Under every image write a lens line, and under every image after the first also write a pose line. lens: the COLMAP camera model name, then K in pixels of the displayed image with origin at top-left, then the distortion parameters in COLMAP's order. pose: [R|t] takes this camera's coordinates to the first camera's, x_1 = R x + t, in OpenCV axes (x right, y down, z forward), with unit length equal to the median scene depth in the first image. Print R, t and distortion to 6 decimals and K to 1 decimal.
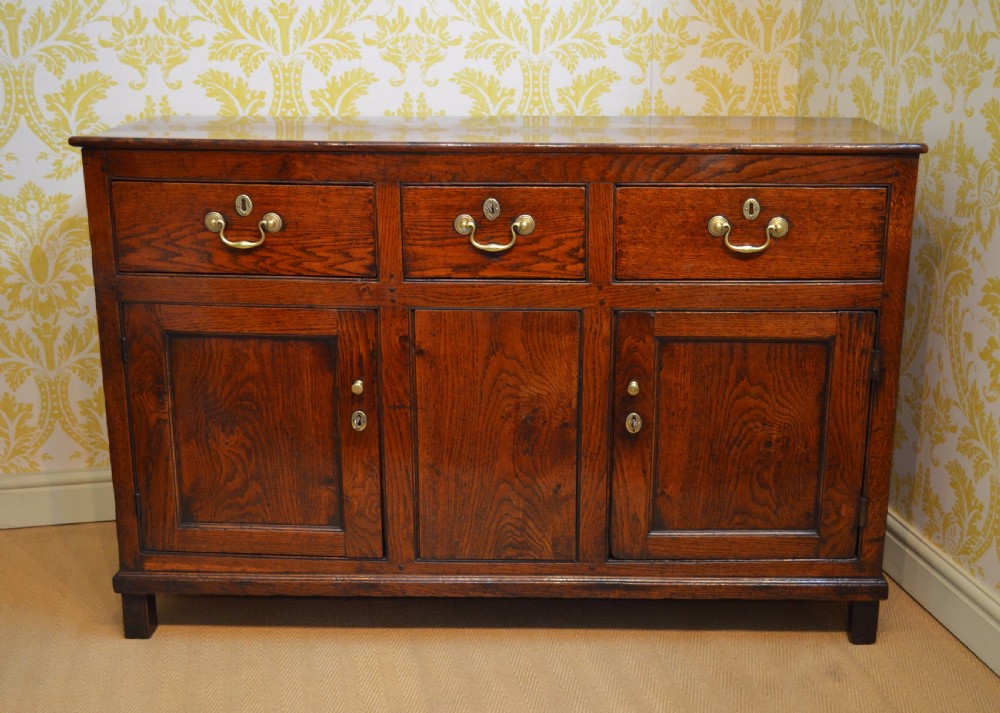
lens RADIAL K [[1310.7, 0, 557.5], [0, 1310.7, 399.0], [0, 0, 1]] dist [-0.021932, -0.000016]
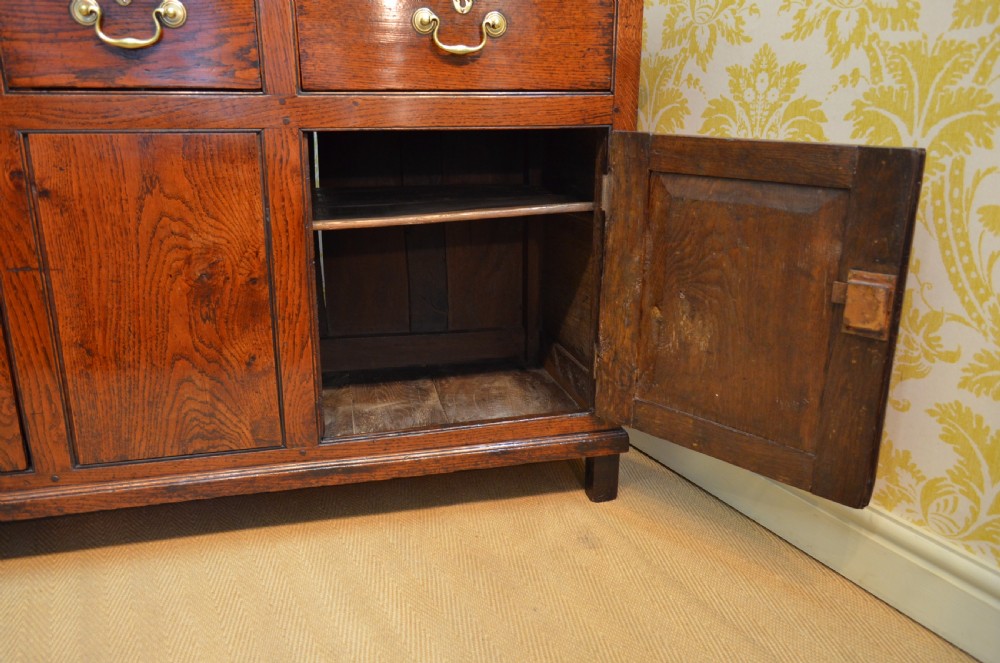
lens RADIAL K [[762.7, 0, 510.4], [0, 762.7, 336.9], [0, 0, 1]] dist [-0.014115, 0.003454]
pose [[0.964251, -0.073477, 0.254599, 0.037235], [0.076579, 0.997061, -0.002282, 0.068626], [-0.253683, 0.021697, 0.967044, 0.509264]]
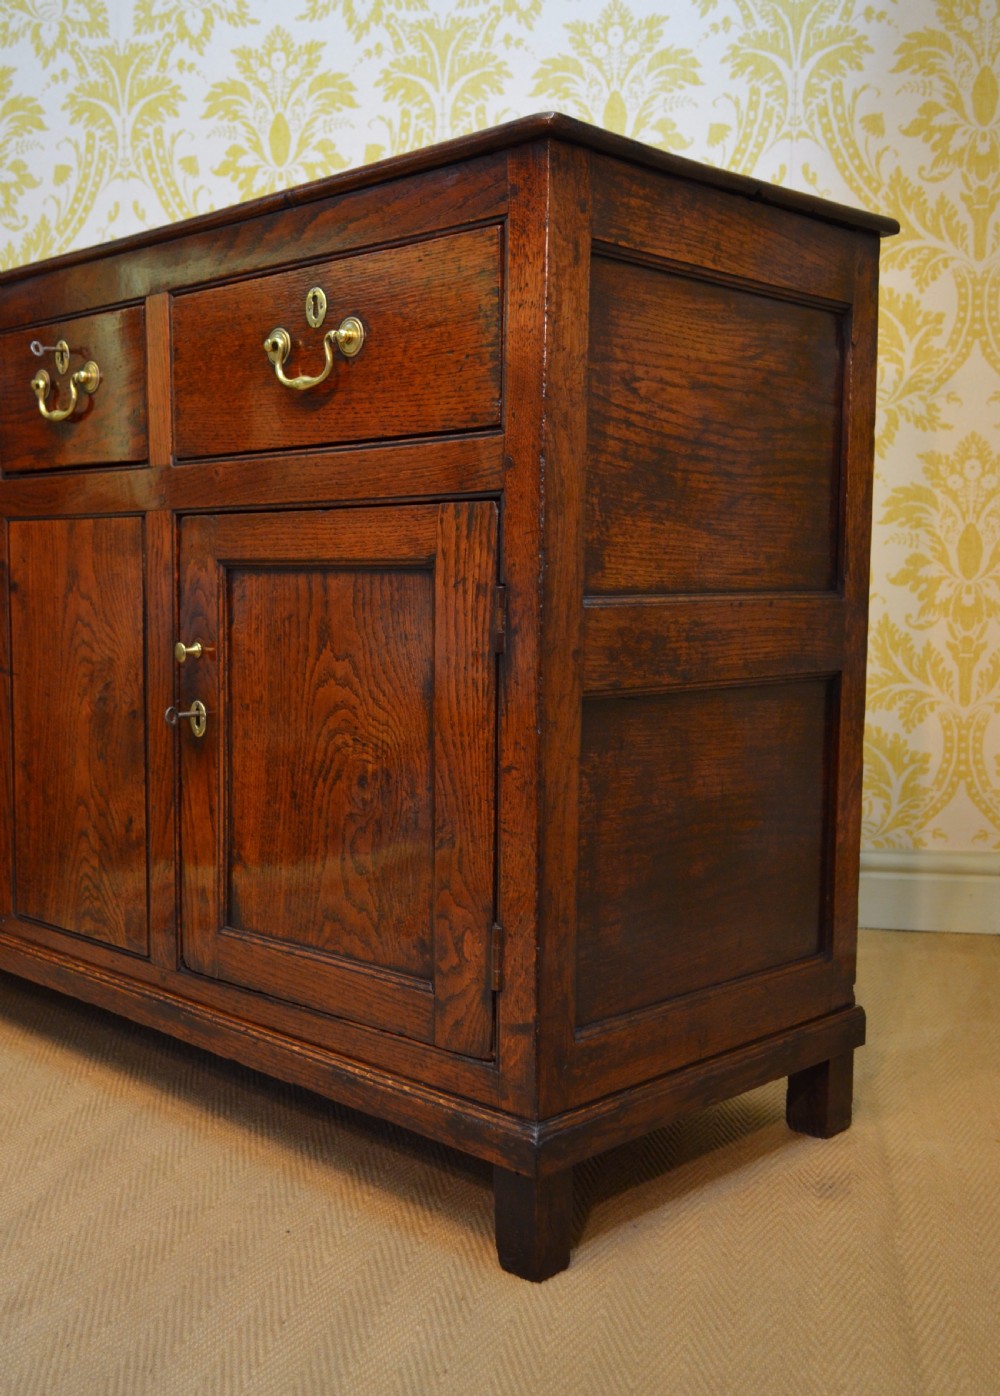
lens RADIAL K [[1470.4, 0, 498.2], [0, 1470.4, 717.4], [0, 0, 1]] dist [-0.019616, -0.003260]
pose [[0.733004, 0.071325, -0.676475, 0.588225], [-0.201754, 0.972534, -0.116073, 0.066391], [0.649616, 0.221564, 0.727261, 0.628876]]
